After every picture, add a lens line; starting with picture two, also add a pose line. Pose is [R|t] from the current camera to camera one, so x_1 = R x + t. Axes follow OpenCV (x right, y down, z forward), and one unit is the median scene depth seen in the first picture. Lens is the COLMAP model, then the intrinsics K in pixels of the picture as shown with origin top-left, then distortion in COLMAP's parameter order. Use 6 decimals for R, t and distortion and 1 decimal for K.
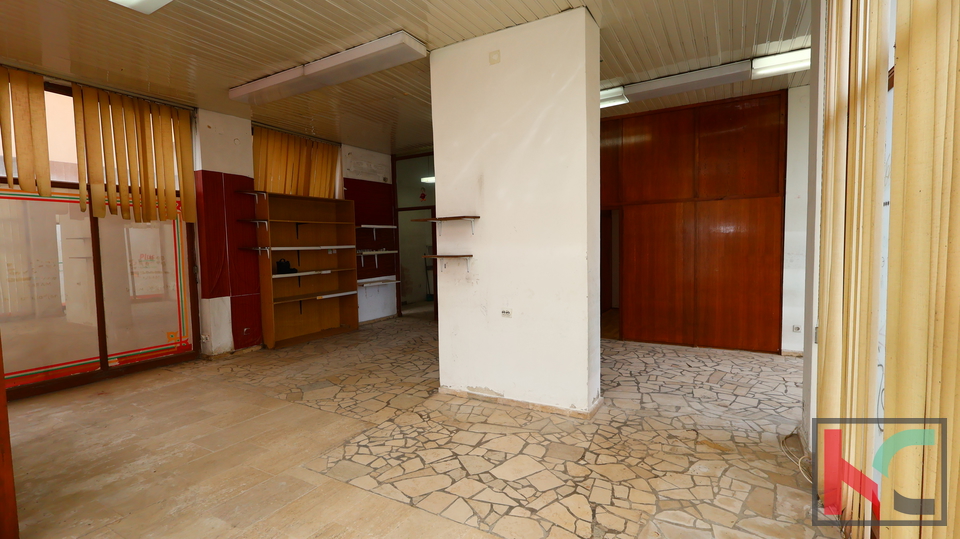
lens RADIAL K [[434.7, 0, 480.6], [0, 434.7, 271.6], [0, 0, 1]] dist [0.031881, 0.001347]
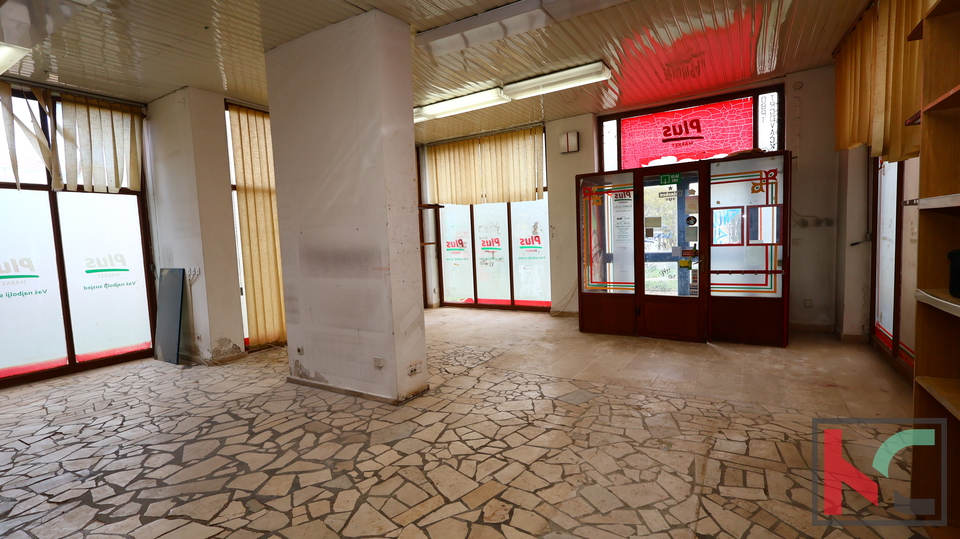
lens RADIAL K [[434.7, 0, 481.2], [0, 434.7, 267.0], [0, 0, 1]] dist [0.031881, 0.001347]
pose [[-0.997472, 0.063471, 0.031966, -0.294767], [0.067217, 0.988644, 0.134407, -0.120007], [-0.023072, 0.136216, -0.990410, 2.197203]]
